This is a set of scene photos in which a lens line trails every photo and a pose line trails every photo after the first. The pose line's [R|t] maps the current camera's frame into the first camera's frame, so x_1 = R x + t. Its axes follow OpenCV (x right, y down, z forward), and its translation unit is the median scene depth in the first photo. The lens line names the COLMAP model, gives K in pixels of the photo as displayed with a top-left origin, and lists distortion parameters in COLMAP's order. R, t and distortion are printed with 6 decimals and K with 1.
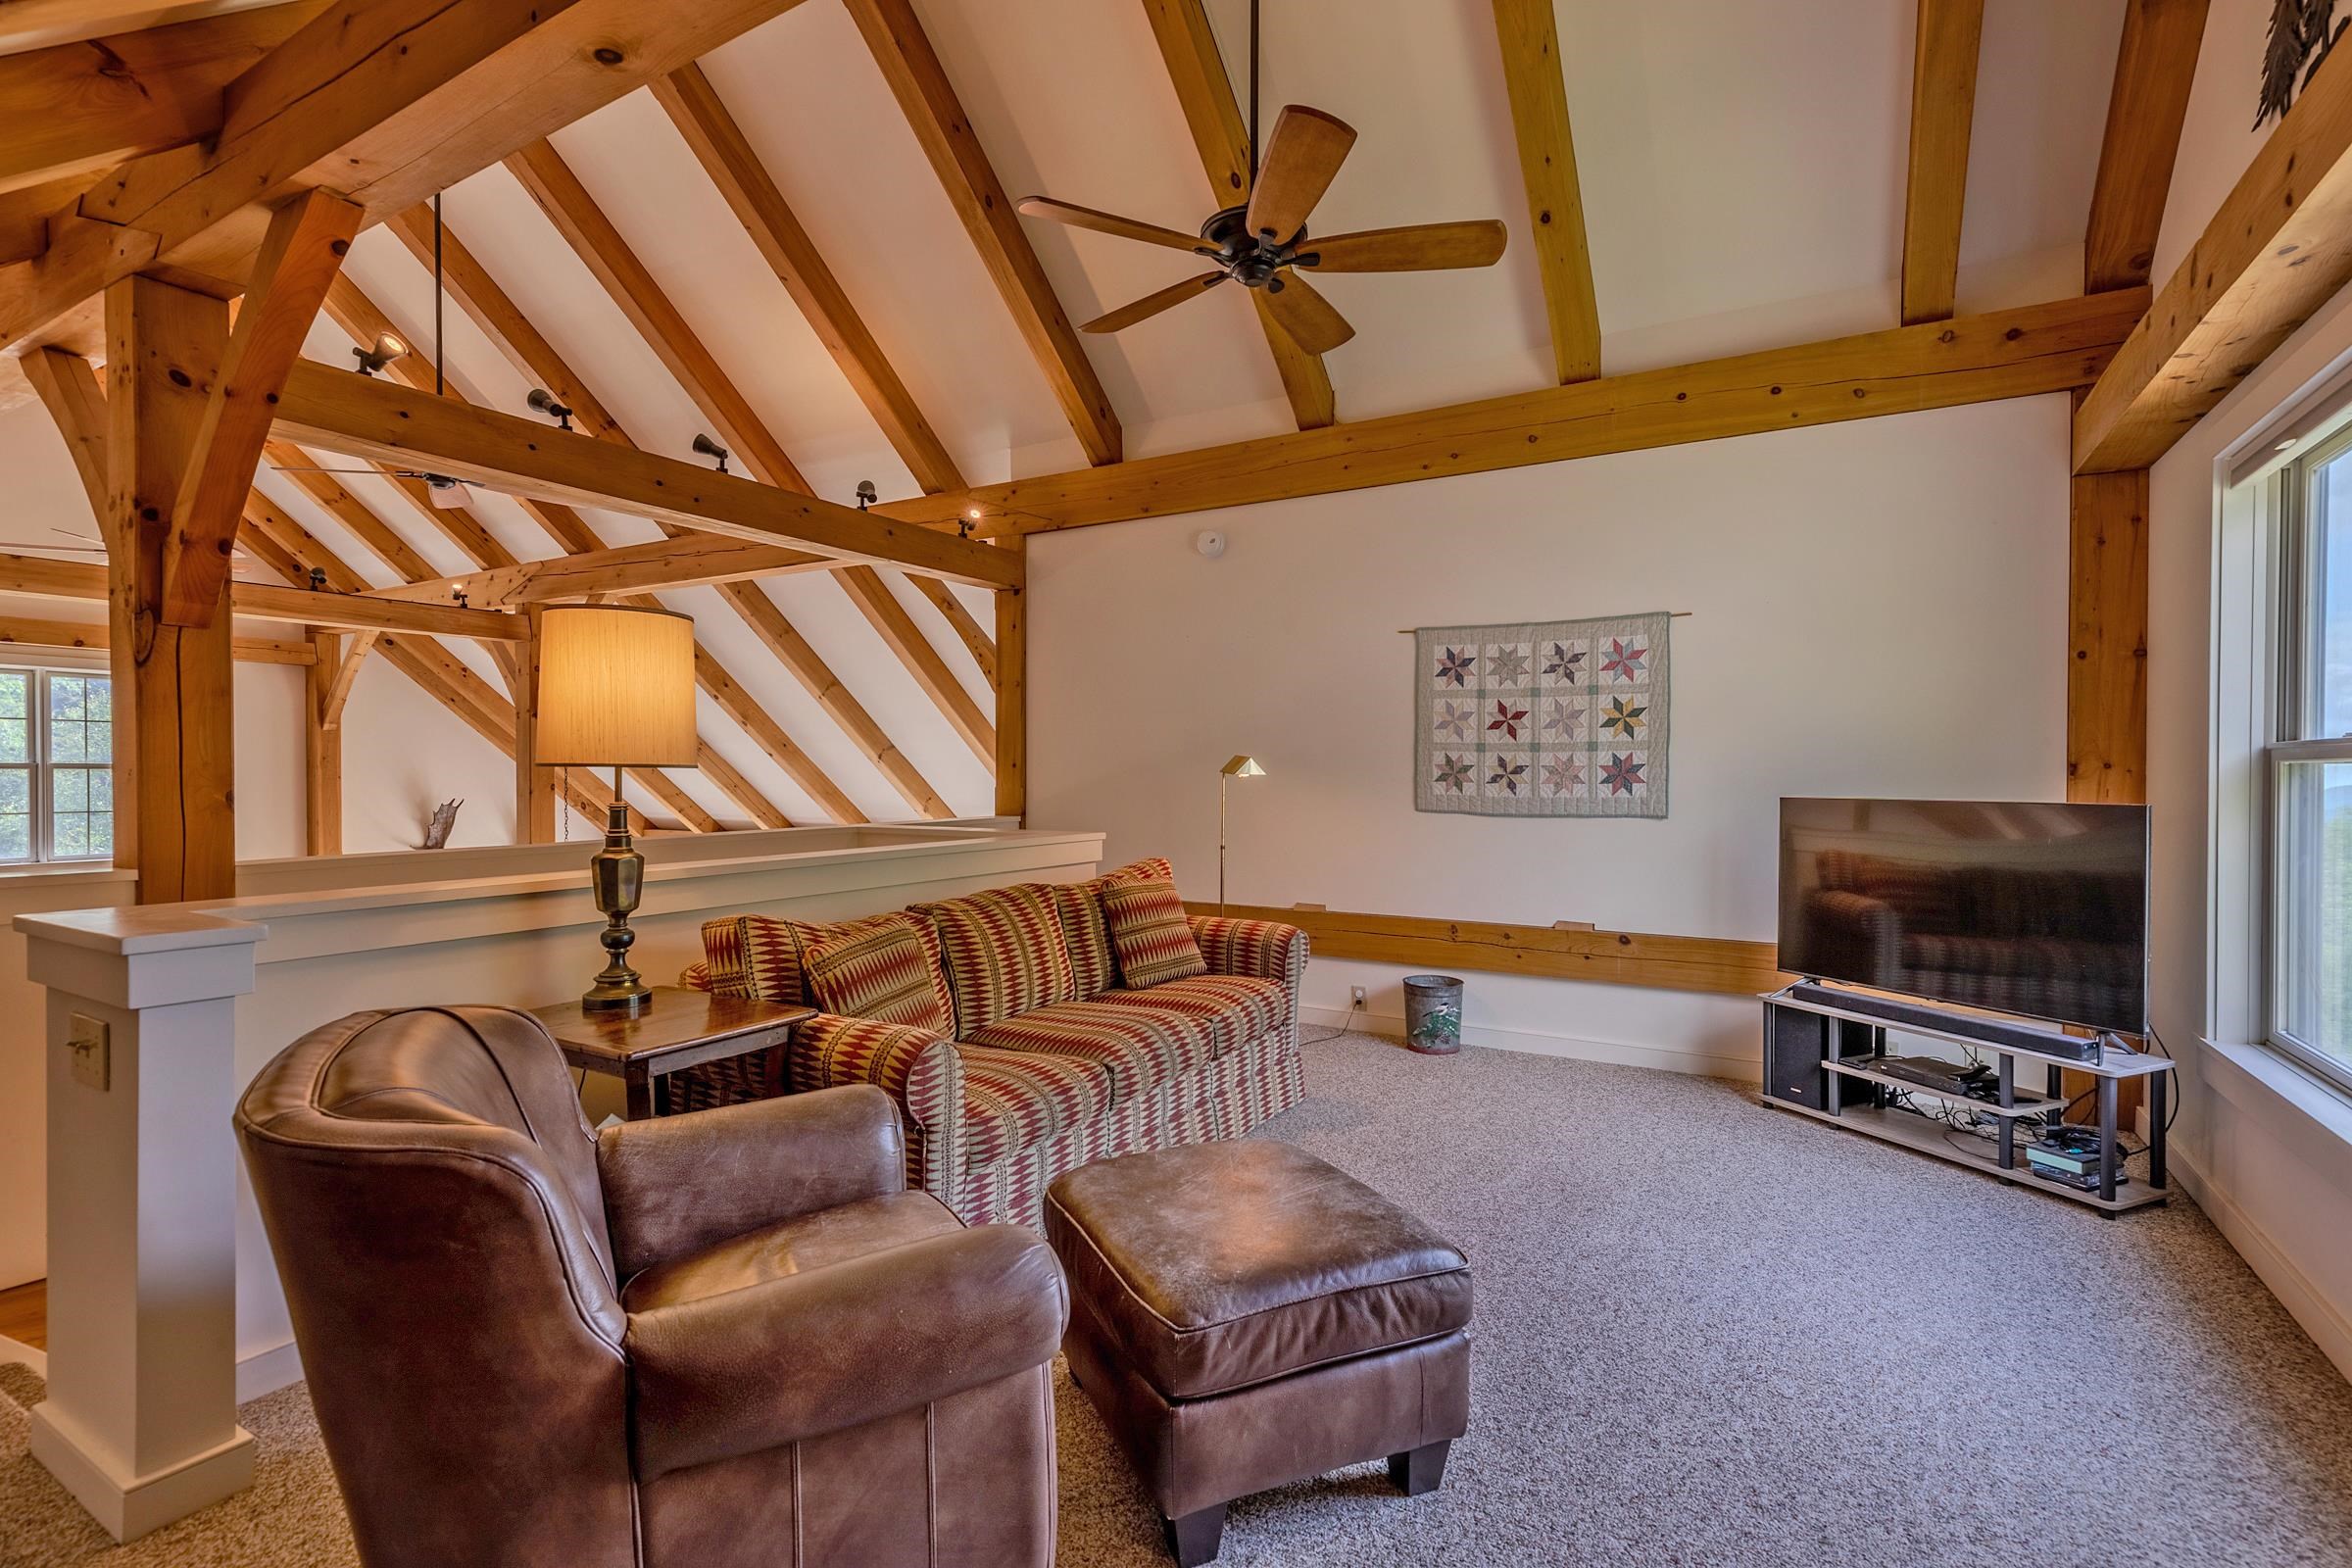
lens RADIAL K [[1092.6, 0, 1209.4], [0, 1092.6, 778.4], [0, 0, 1]] dist [0.000331, 0.000079]
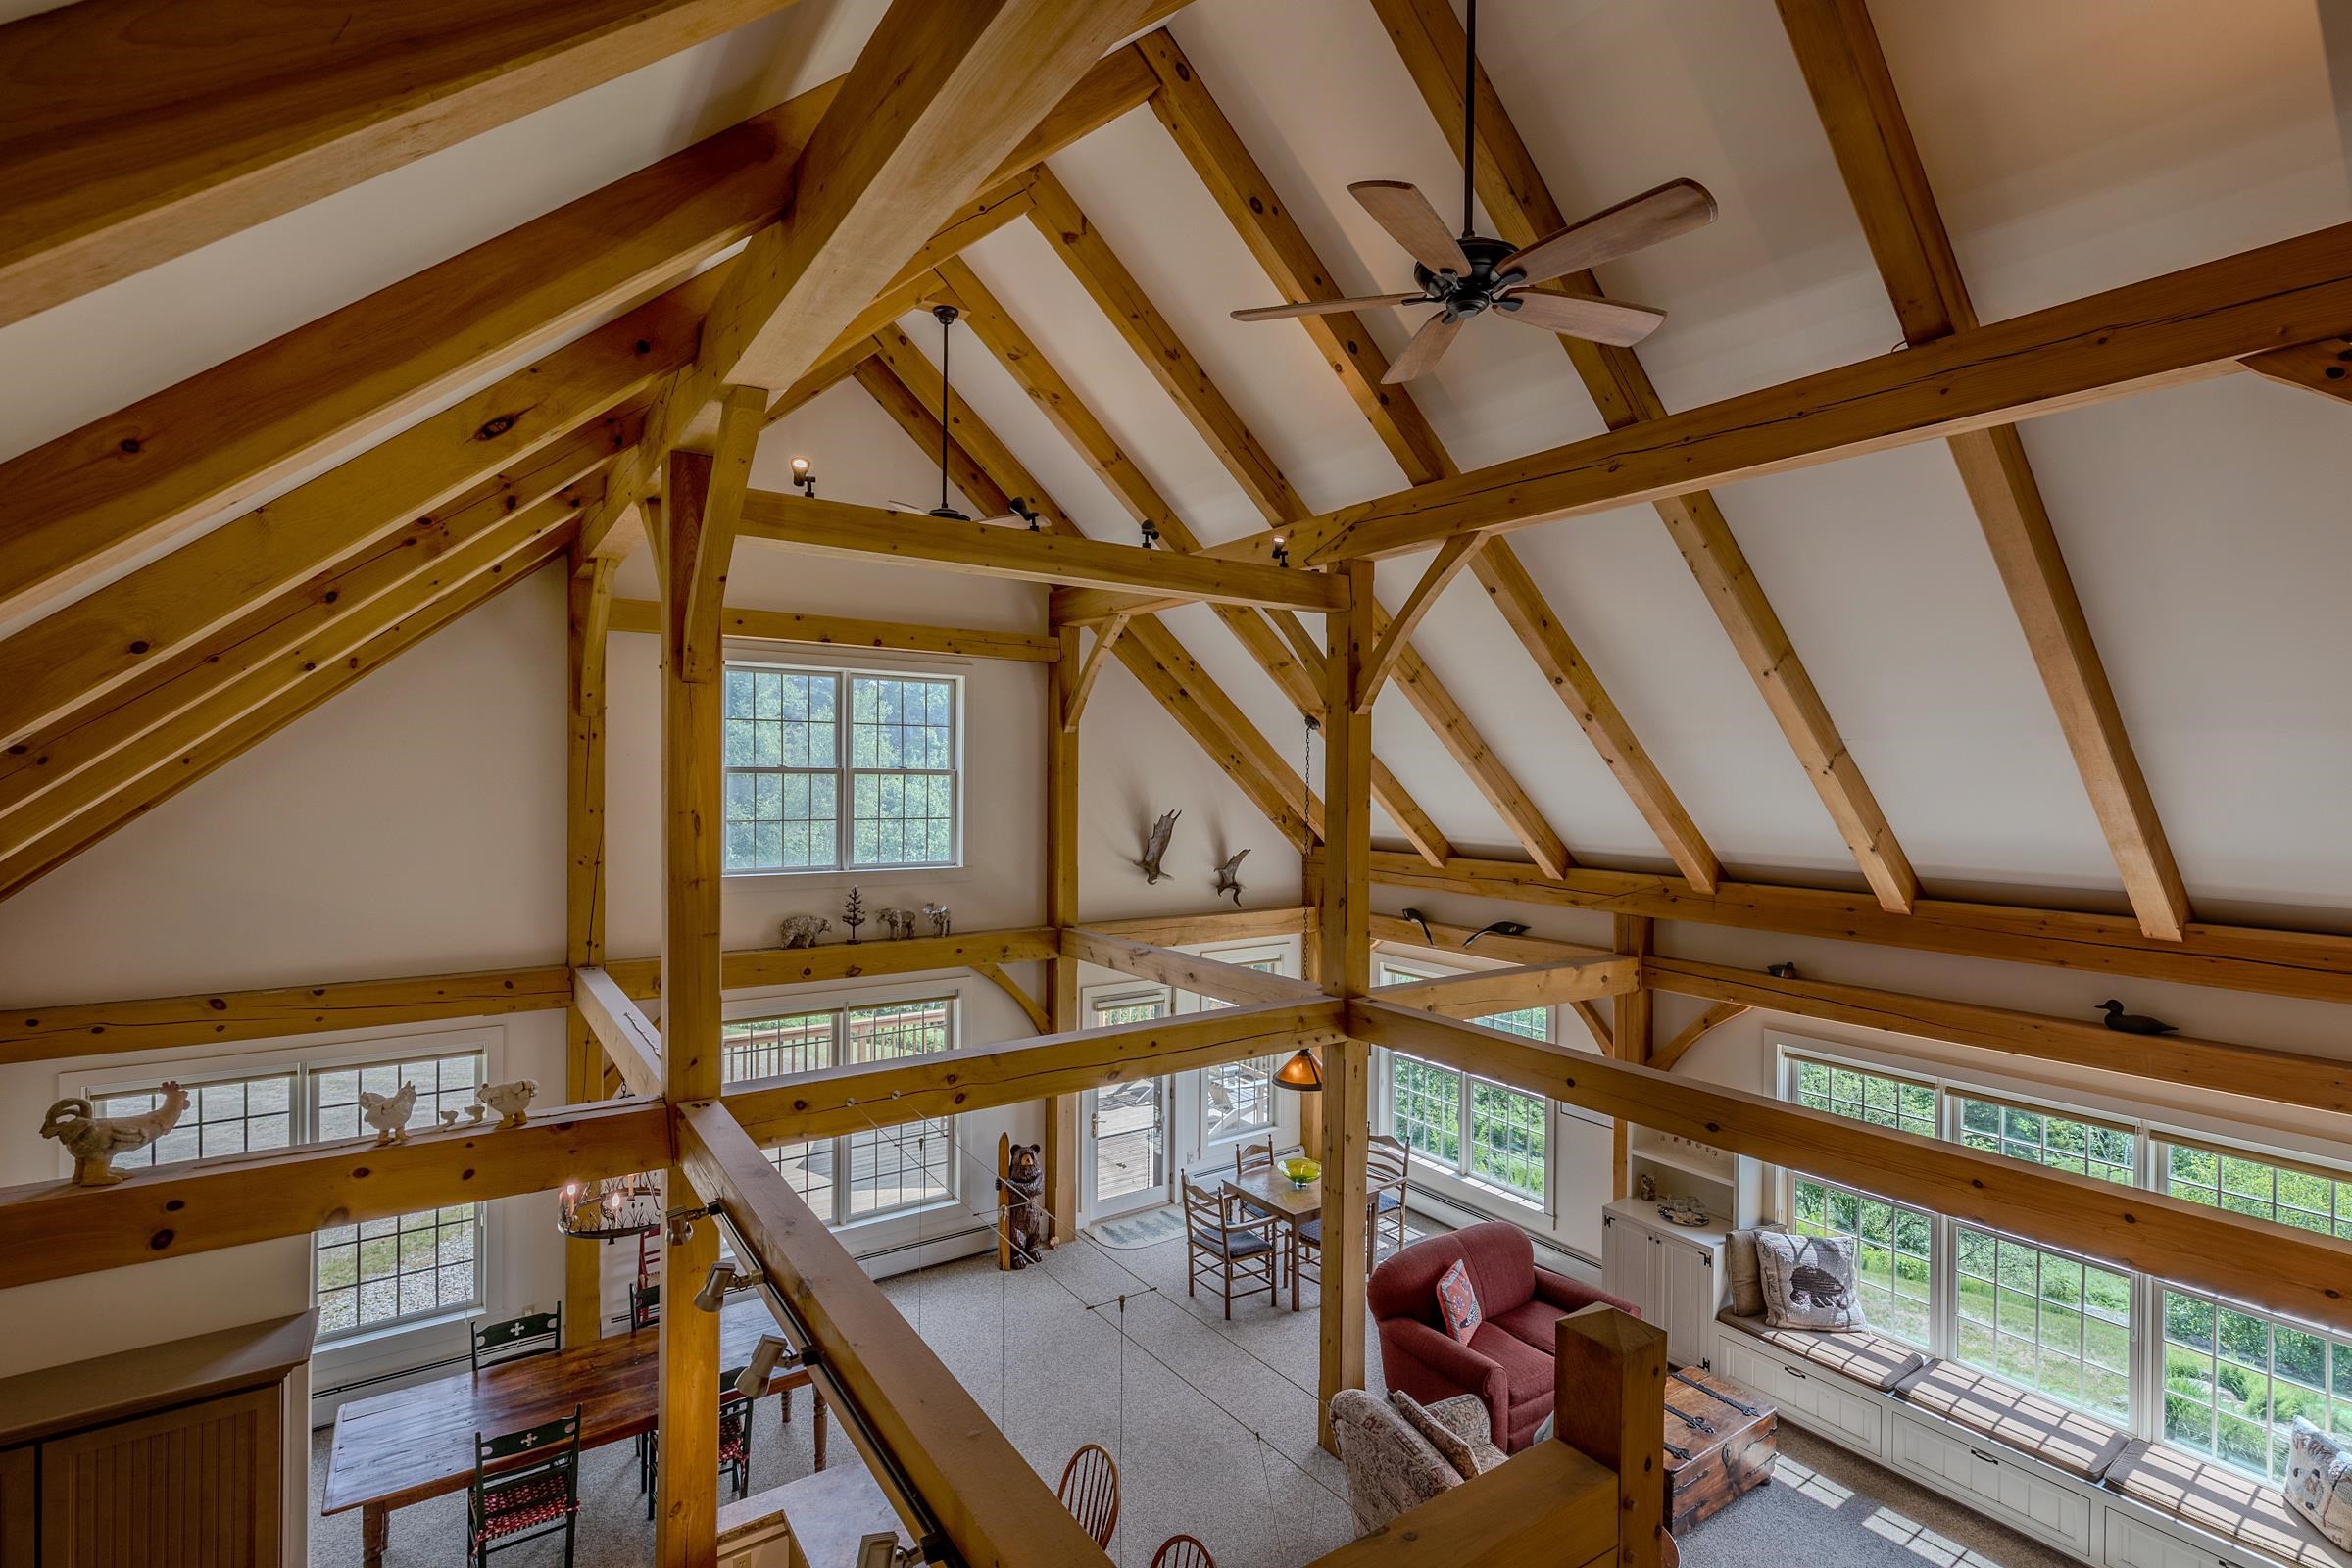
lens RADIAL K [[1089.0, 0, 1176.0], [0, 1089.0, 784.0], [0, 0, 1]] dist [-0.000307, -0.000009]
pose [[0.899484, 0.010502, -0.436828, -0.380212], [-0.010617, 0.999941, 0.002178, -0.005255], [0.436826, 0.002679, 0.899542, 0.257393]]
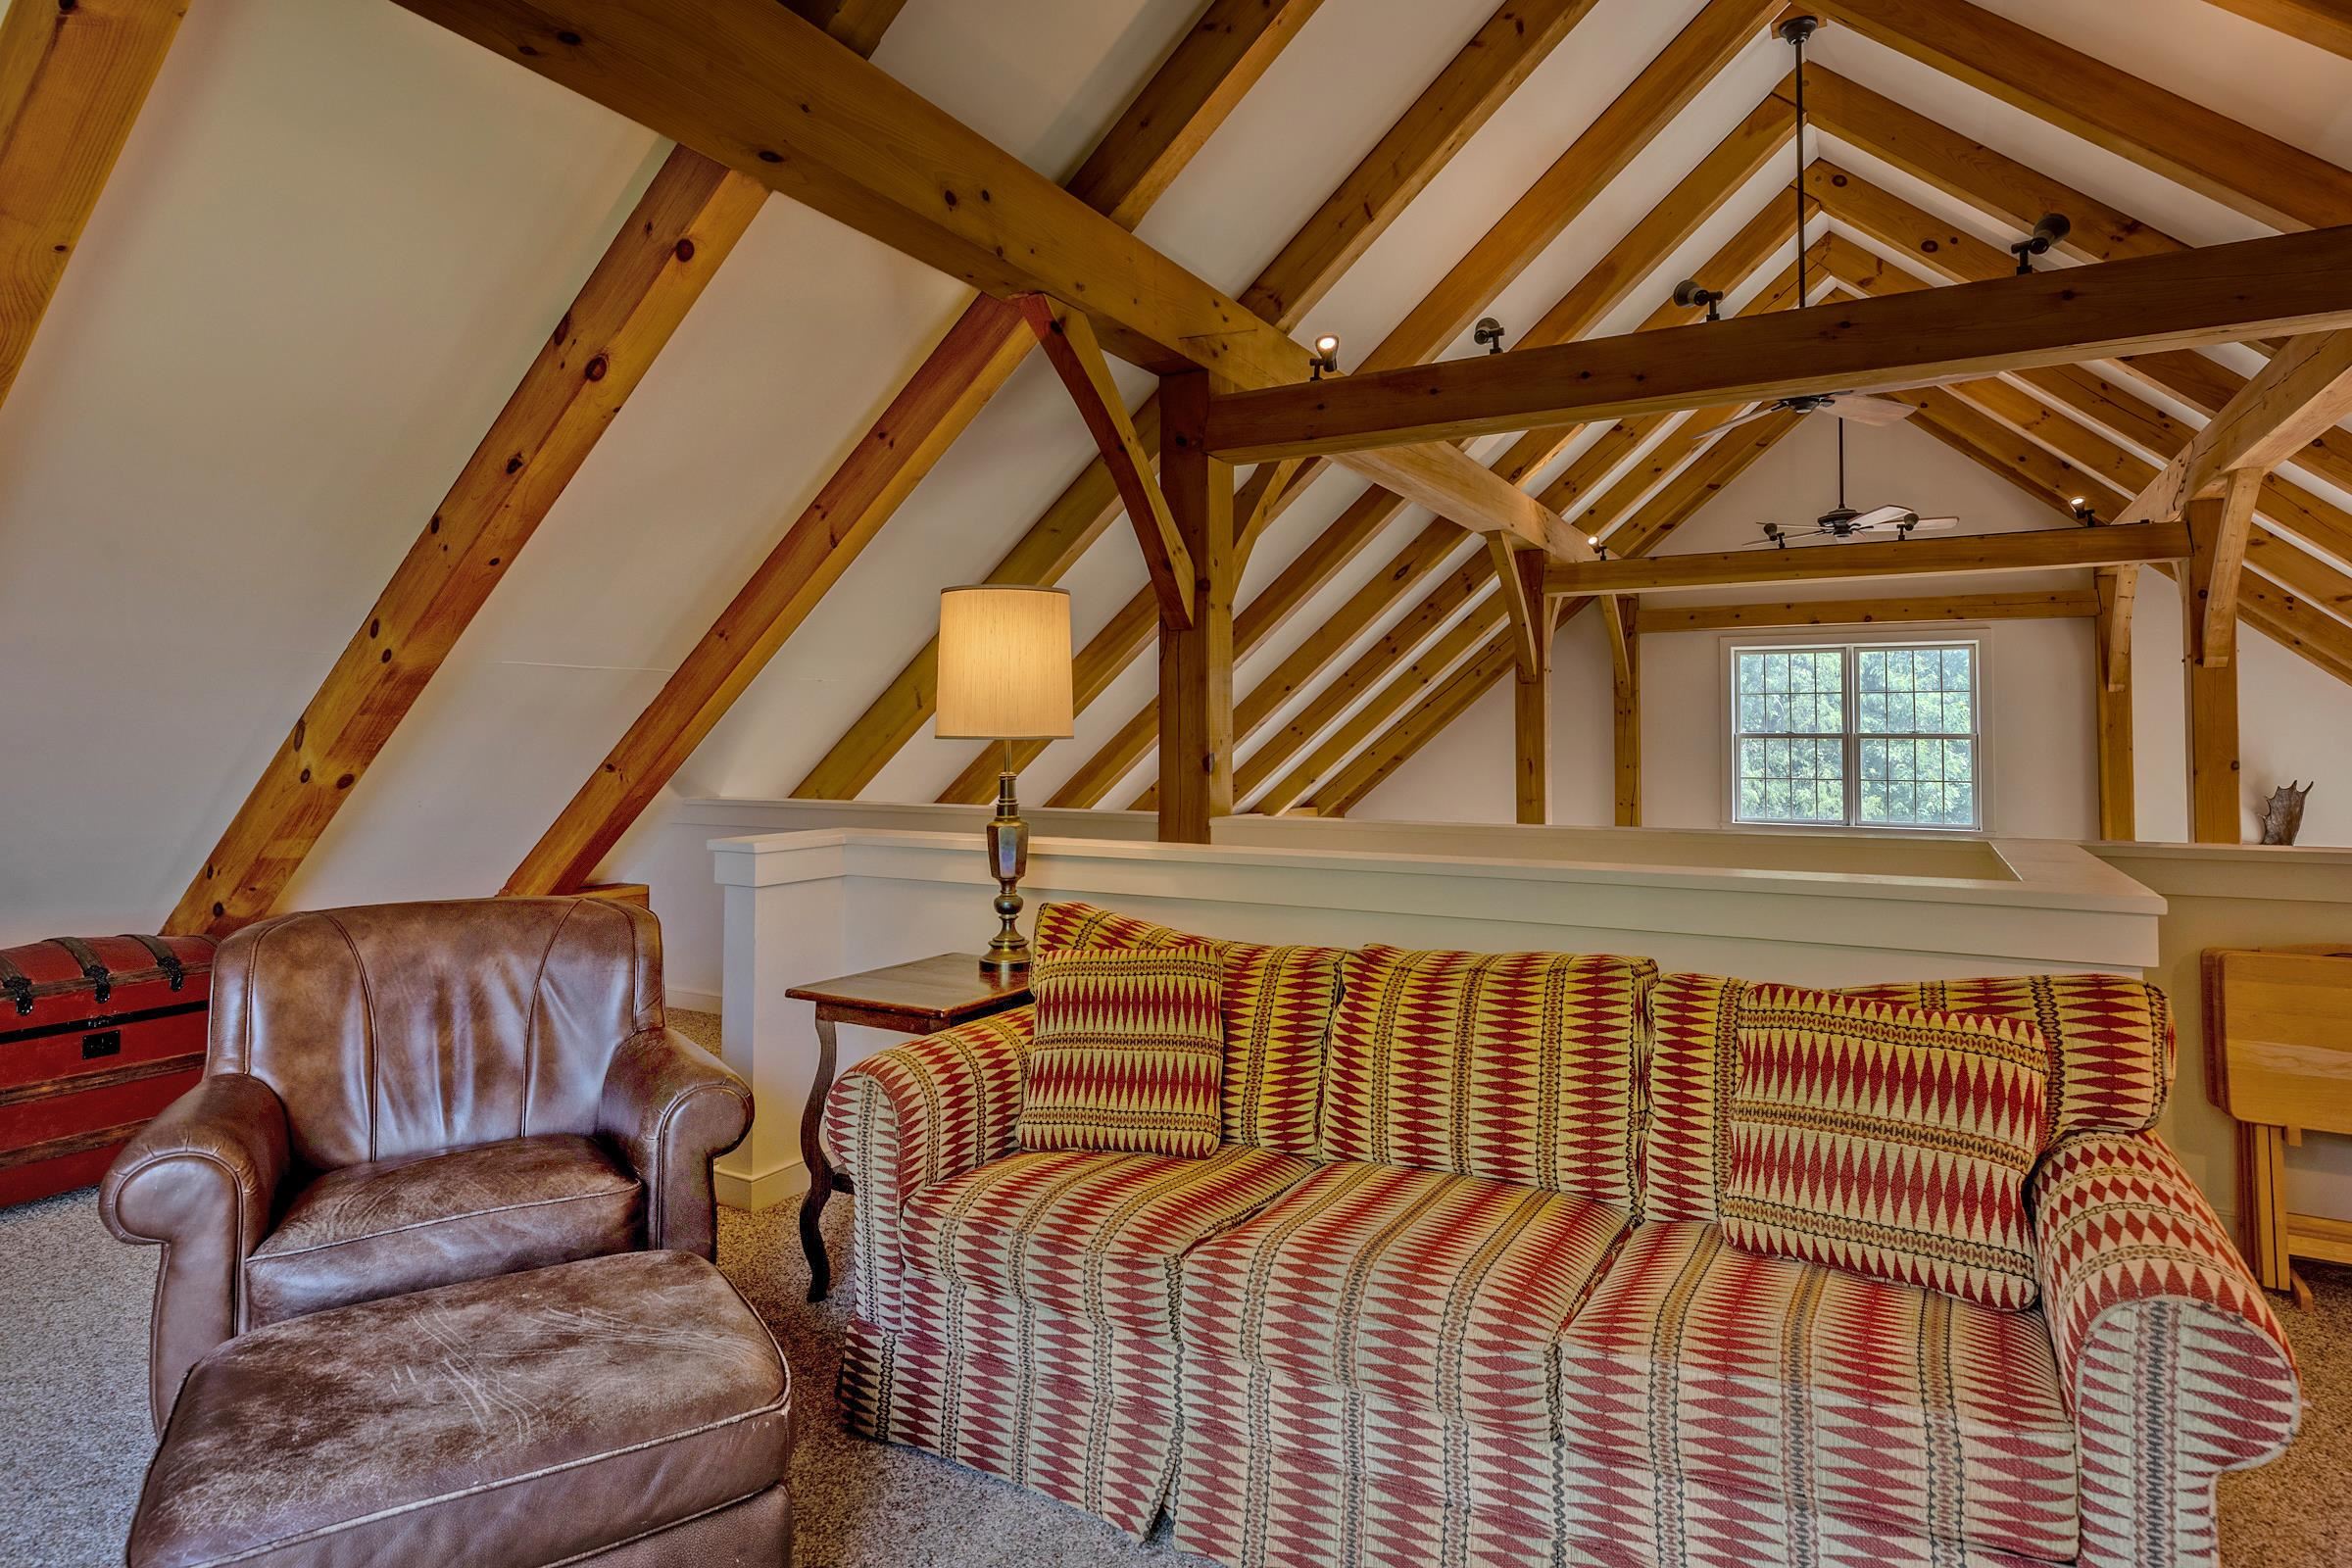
lens RADIAL K [[1287.4, 0, 1178.5], [0, 1287.4, 697.5], [0, 0, 1]] dist [-0.000349, -0.000081]
pose [[-0.001293, -0.032864, -0.999459, 0.195412], [-0.006930, 0.999436, -0.032854, -0.002978], [0.999975, 0.006883, -0.001520, 0.336714]]
